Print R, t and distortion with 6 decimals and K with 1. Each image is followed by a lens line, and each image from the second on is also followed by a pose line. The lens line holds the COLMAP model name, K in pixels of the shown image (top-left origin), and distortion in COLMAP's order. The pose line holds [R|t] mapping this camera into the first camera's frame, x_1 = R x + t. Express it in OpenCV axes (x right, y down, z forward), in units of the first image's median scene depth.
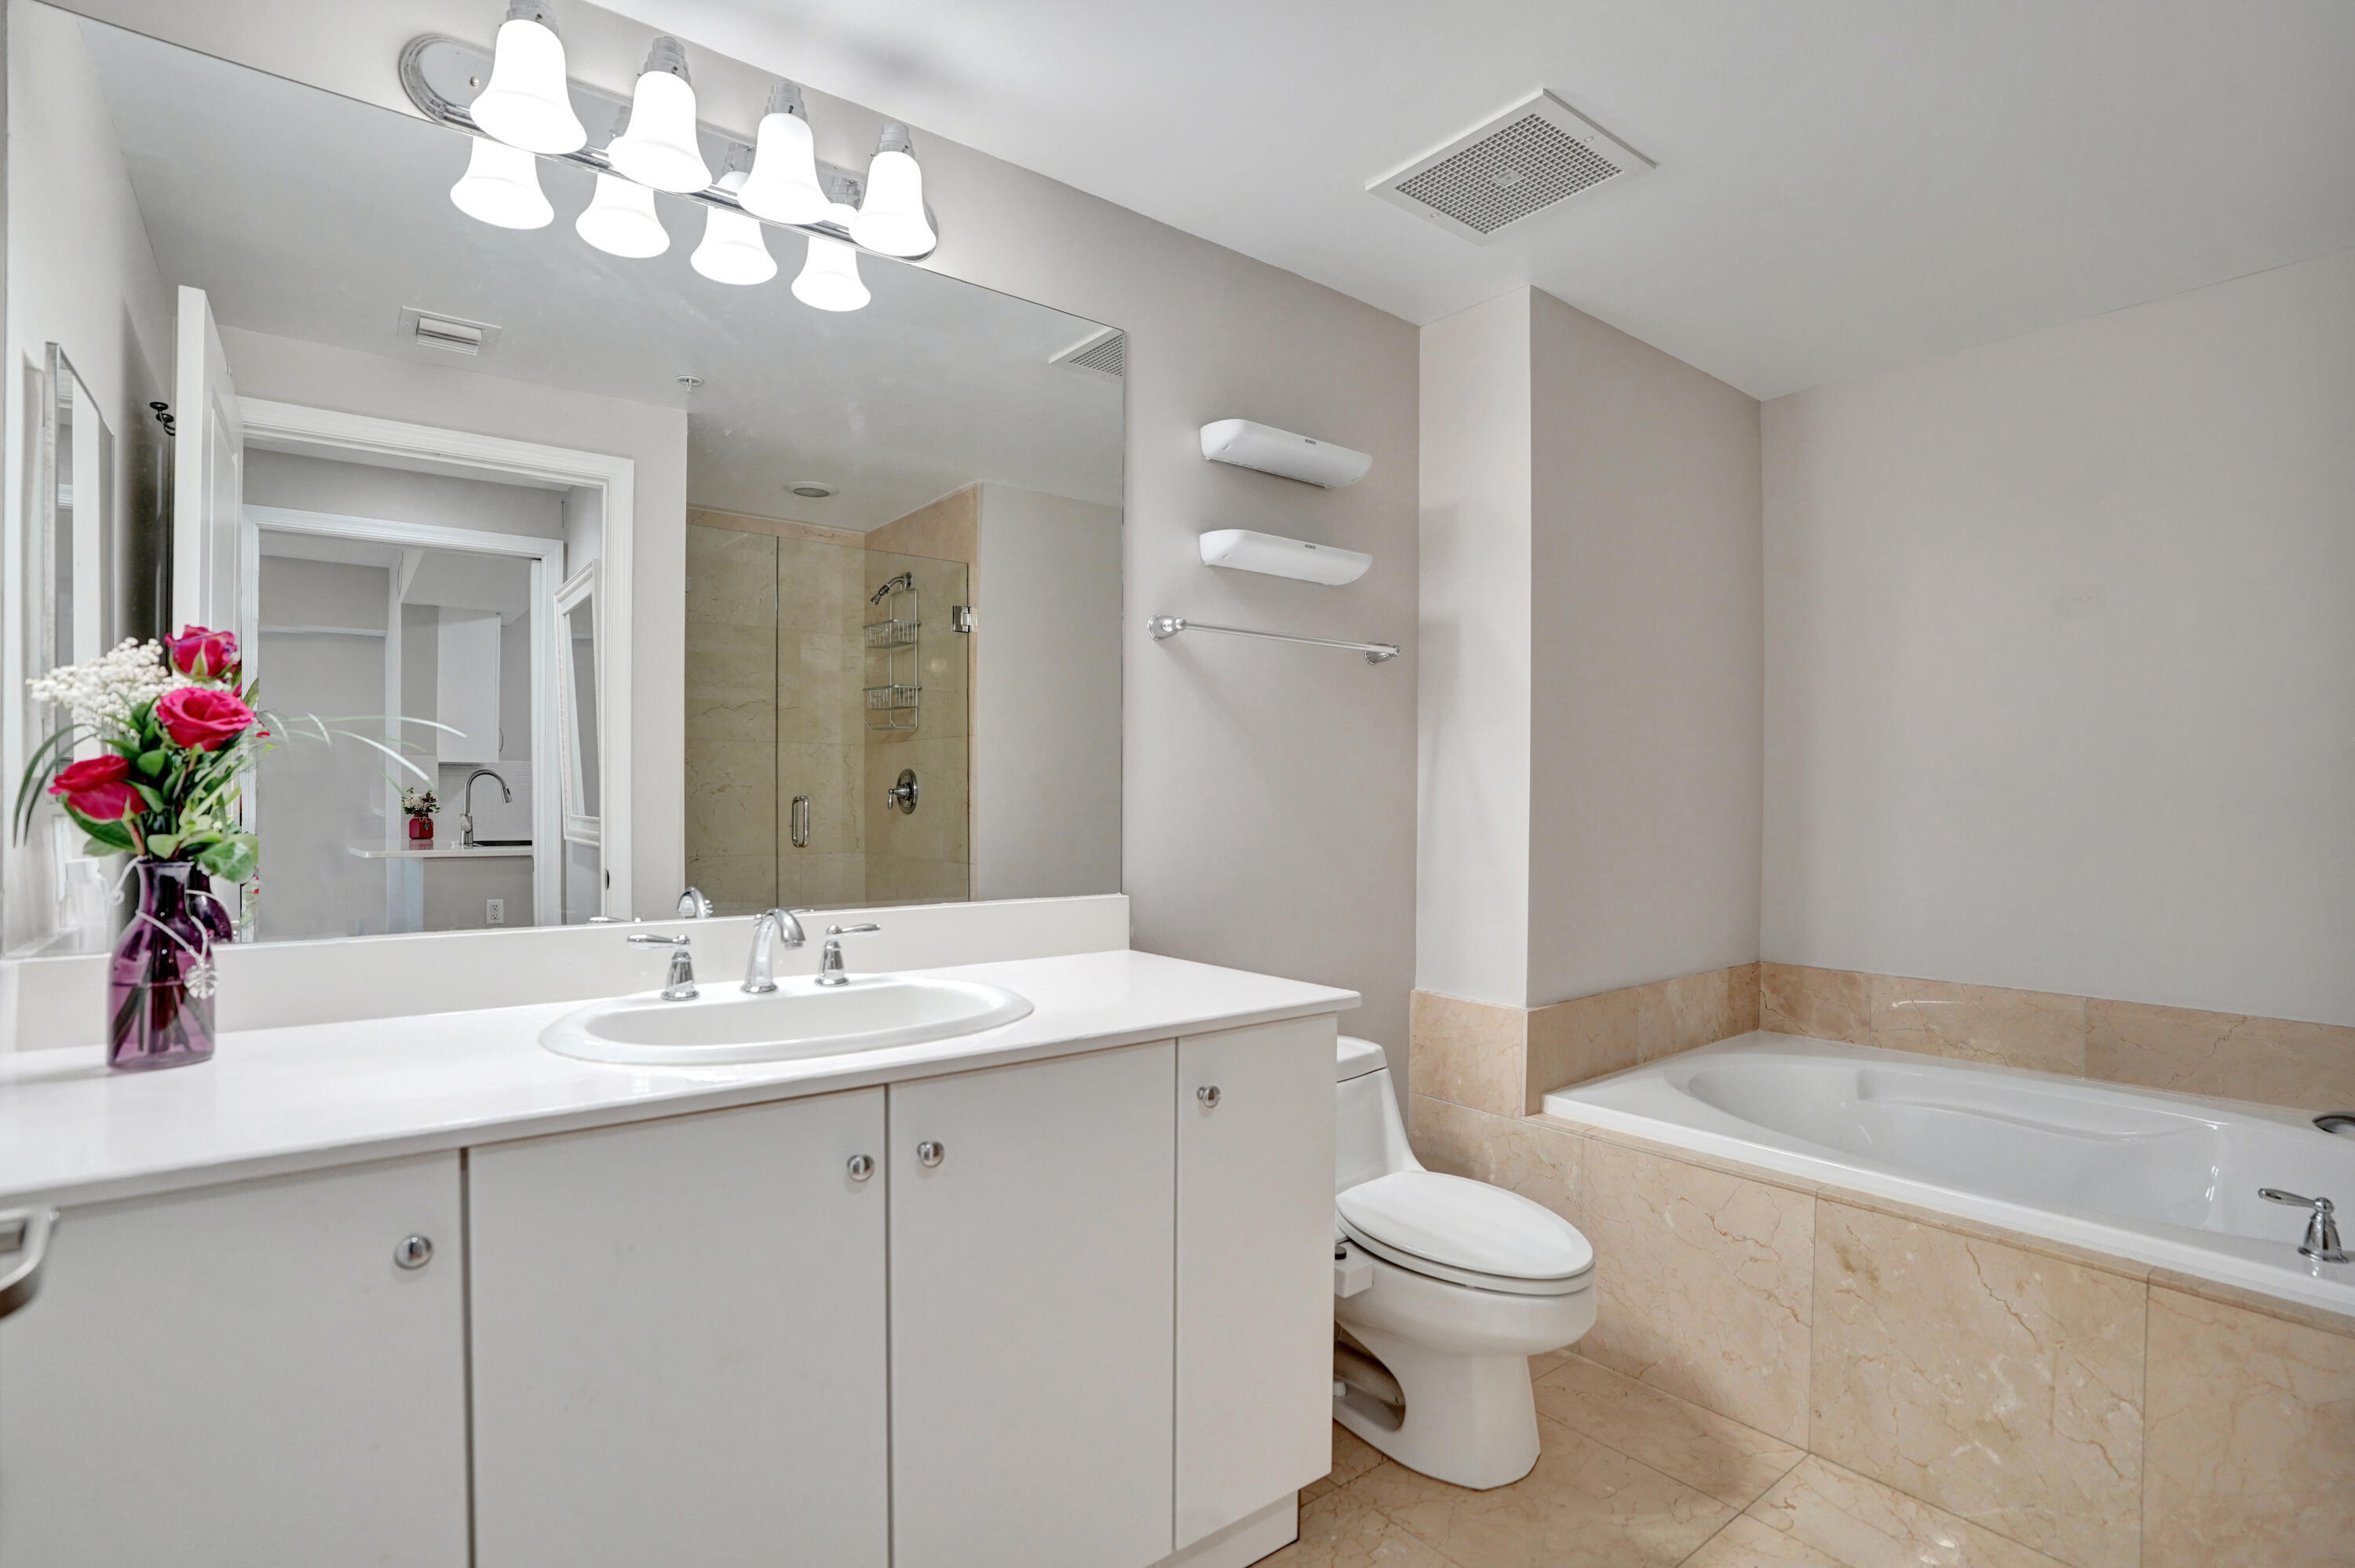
lens RADIAL K [[1131.5, 0, 1180.4], [0, 1131.5, 772.3], [0, 0, 1]] dist [-0.068186, 0.023724]
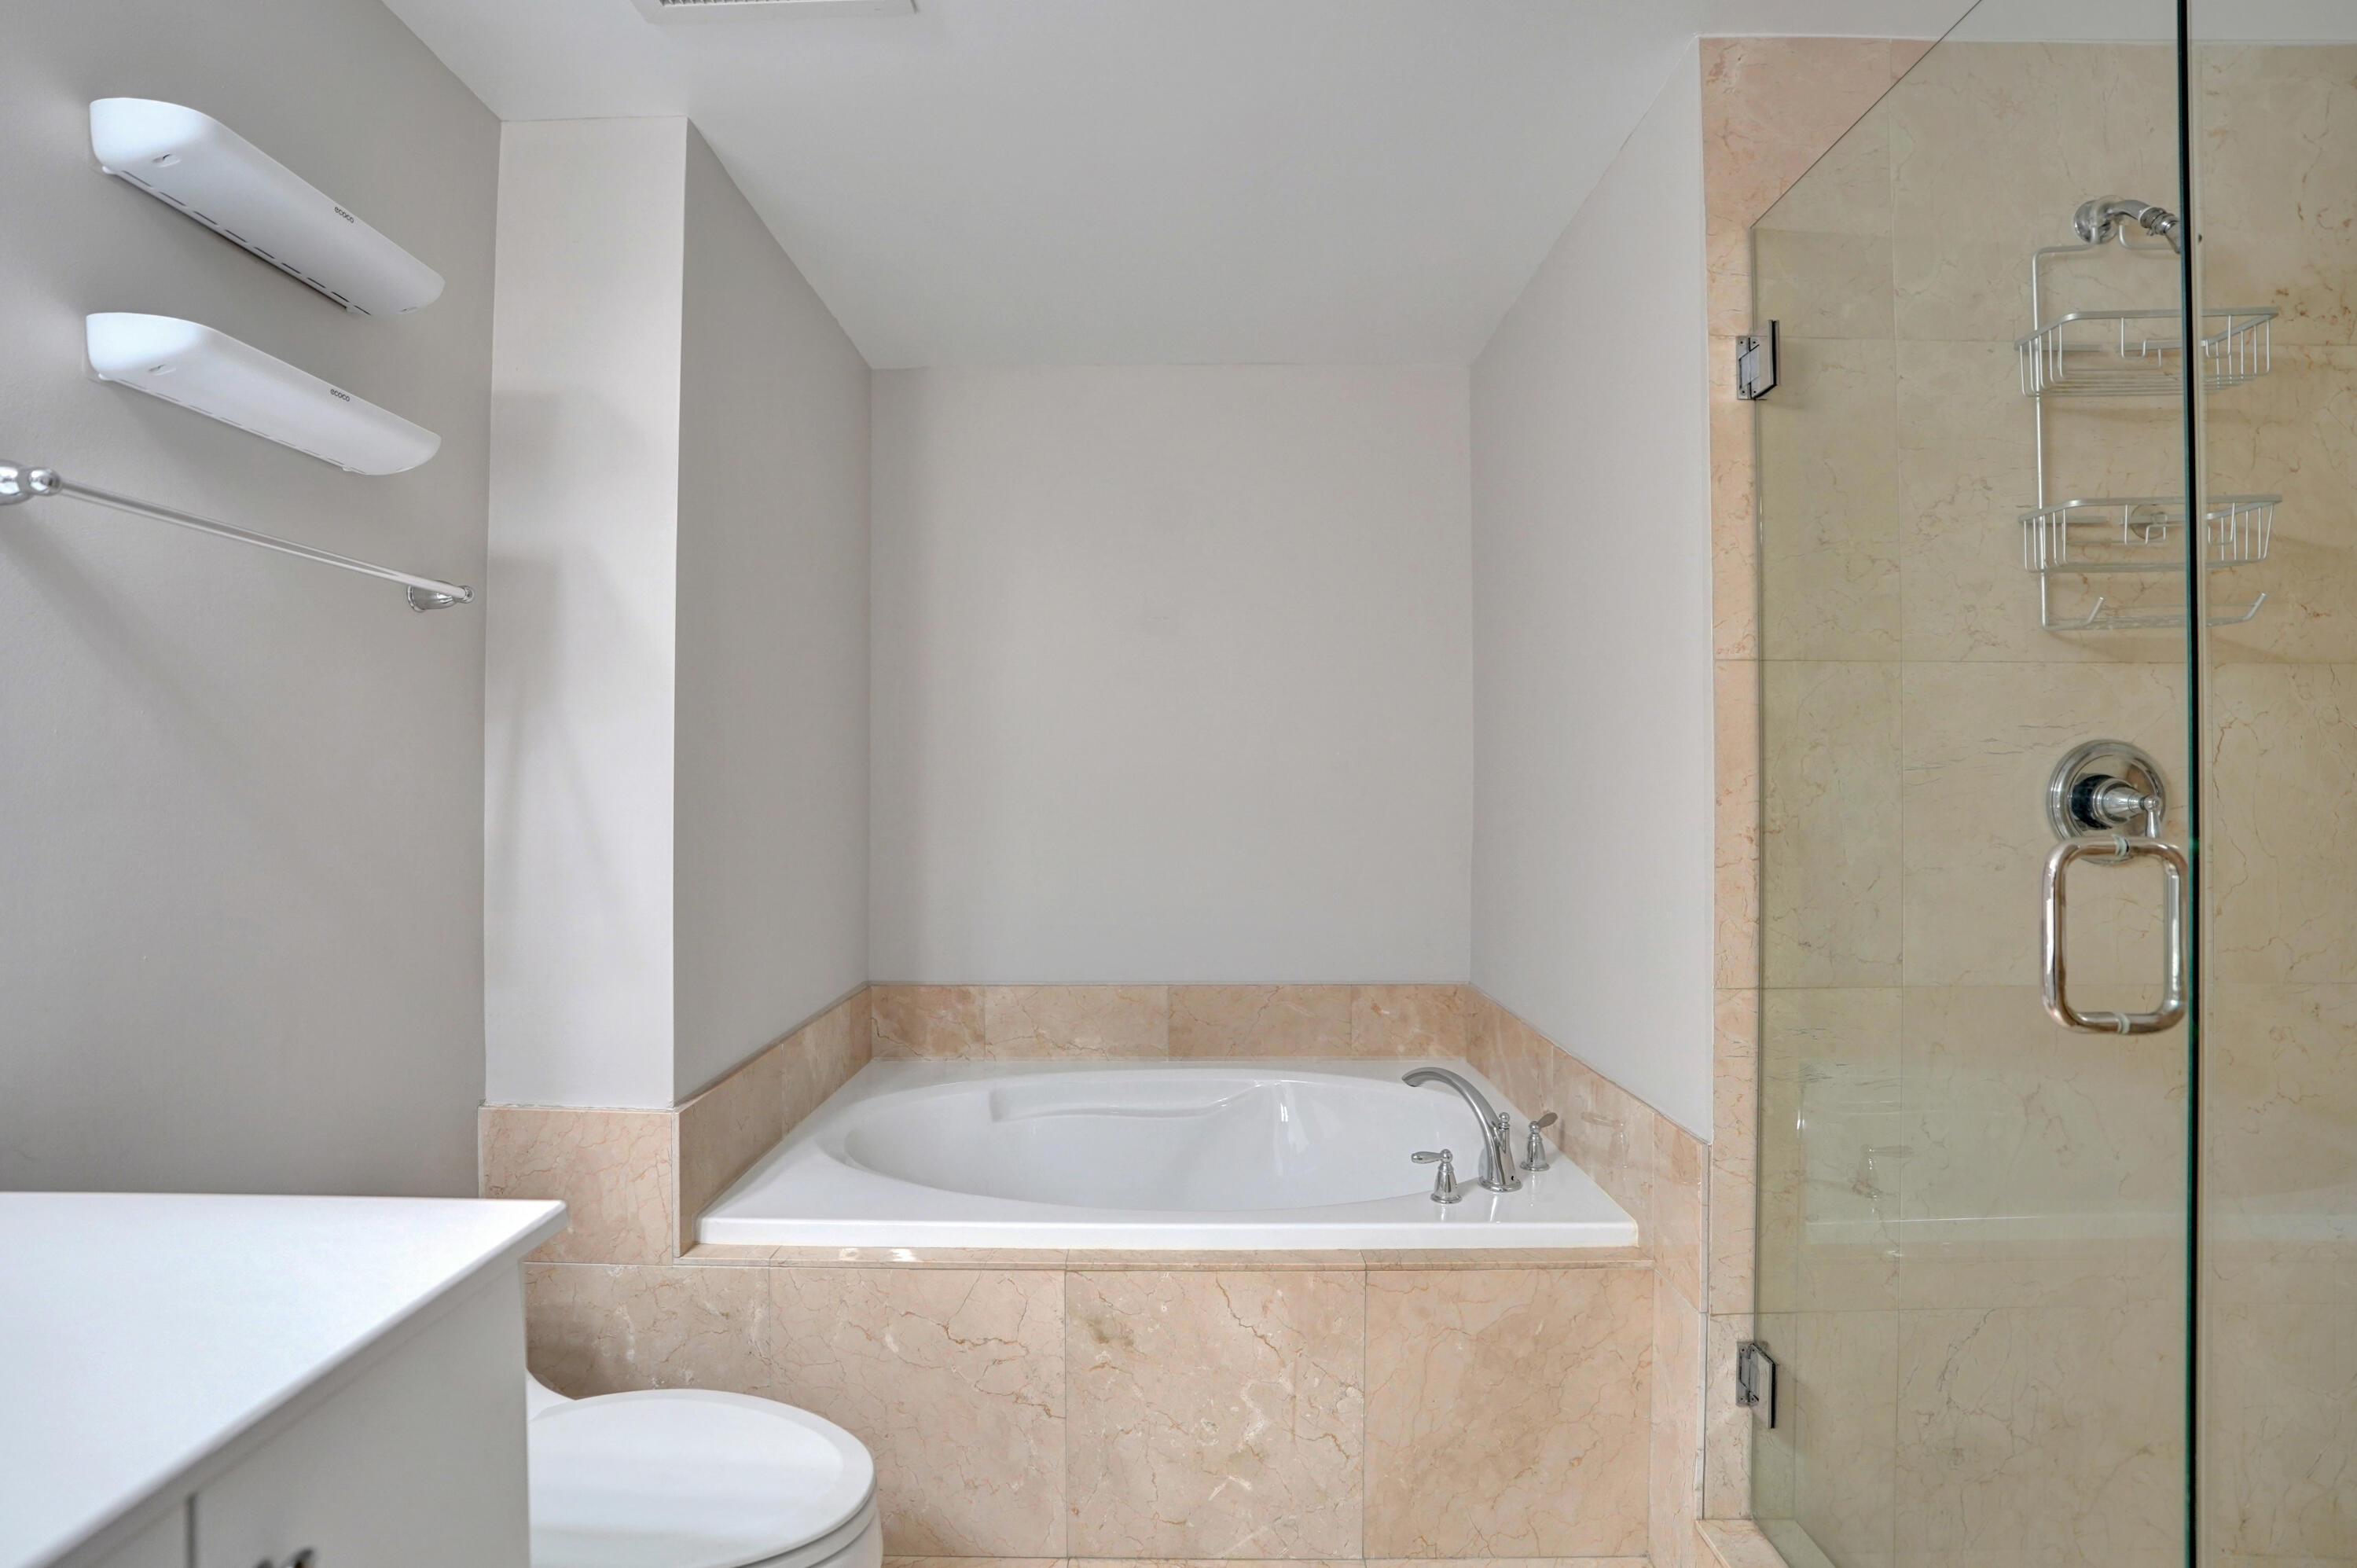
lens RADIAL K [[1132.6, 0, 1181.4], [0, 1132.6, 772.3], [0, 0, 1]] dist [-0.068186, 0.023724]
pose [[0.626501, 0.002805, 0.779416, -0.053424], [-0.008182, 0.999962, 0.002978, -0.012743], [-0.779378, -0.008243, 0.626500, 0.334422]]
